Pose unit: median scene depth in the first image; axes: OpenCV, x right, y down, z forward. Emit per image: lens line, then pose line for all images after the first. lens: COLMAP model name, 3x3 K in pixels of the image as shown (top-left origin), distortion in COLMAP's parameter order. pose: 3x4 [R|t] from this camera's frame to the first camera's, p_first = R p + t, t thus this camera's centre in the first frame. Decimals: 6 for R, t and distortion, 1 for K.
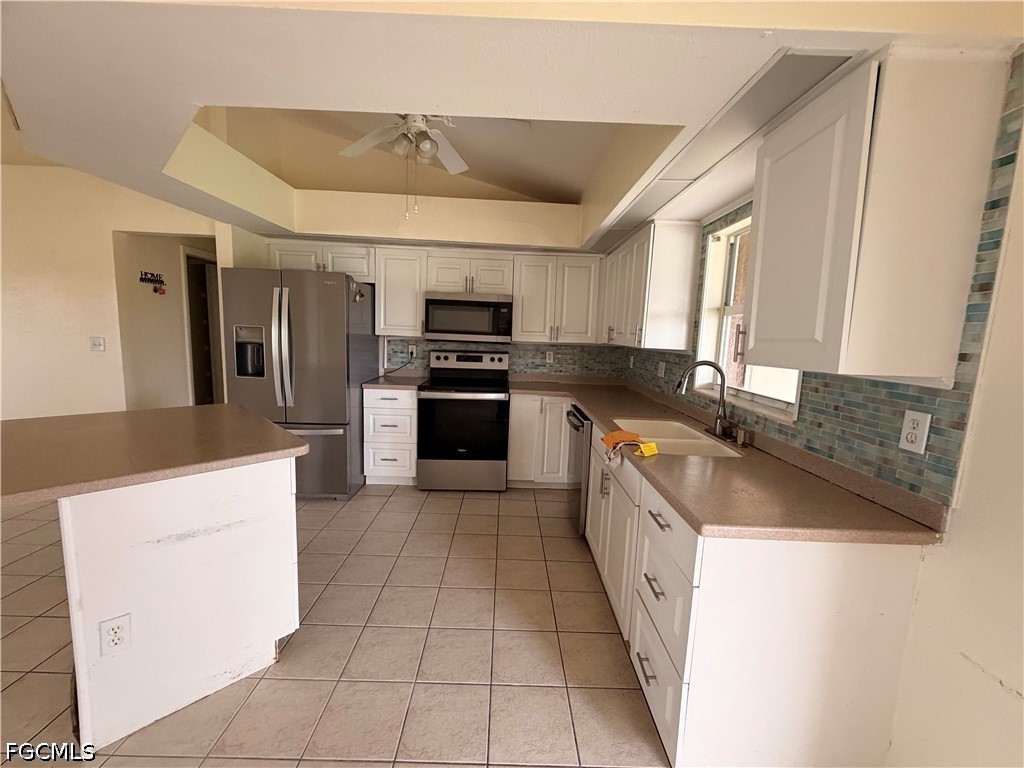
lens RADIAL K [[409.8, 0, 511.7], [0, 409.8, 382.8], [0, 0, 1]] dist [0.000889, -0.000836]
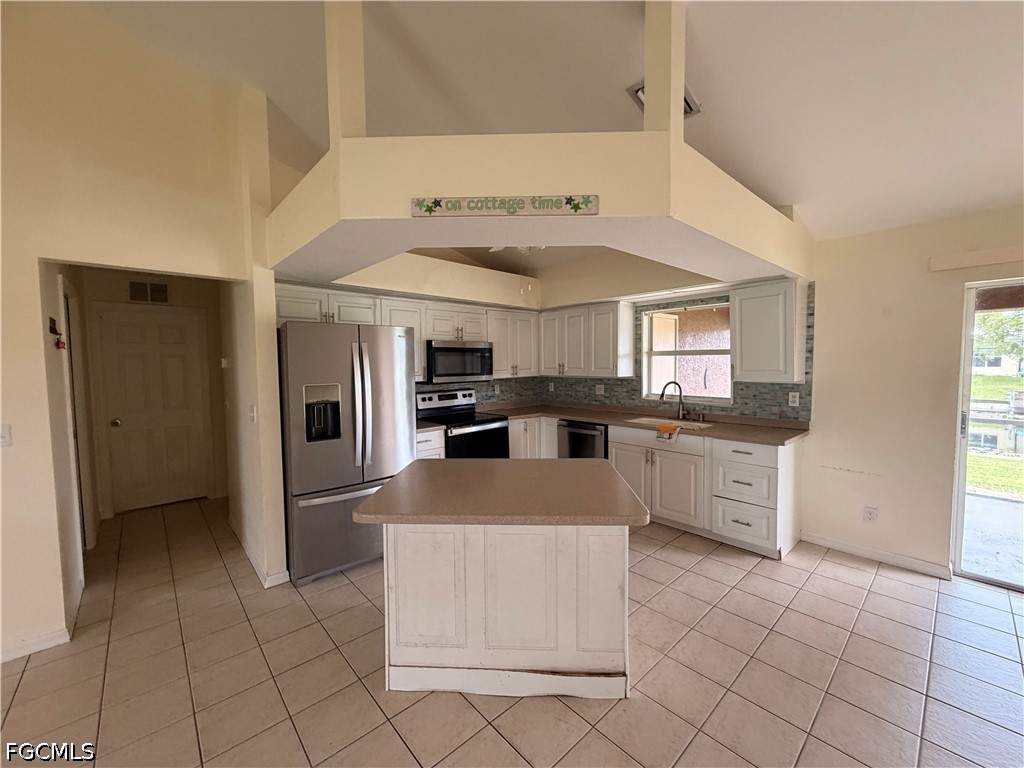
lens RADIAL K [[409.8, 0, 510.8], [0, 409.8, 381.6], [0, 0, 1]] dist [0.000889, -0.000836]
pose [[0.747197, -0.081322, 0.659608, -0.881606], [0.124018, 0.992114, -0.018171, -0.073063], [-0.652929, 0.095381, 0.751390, 0.040398]]
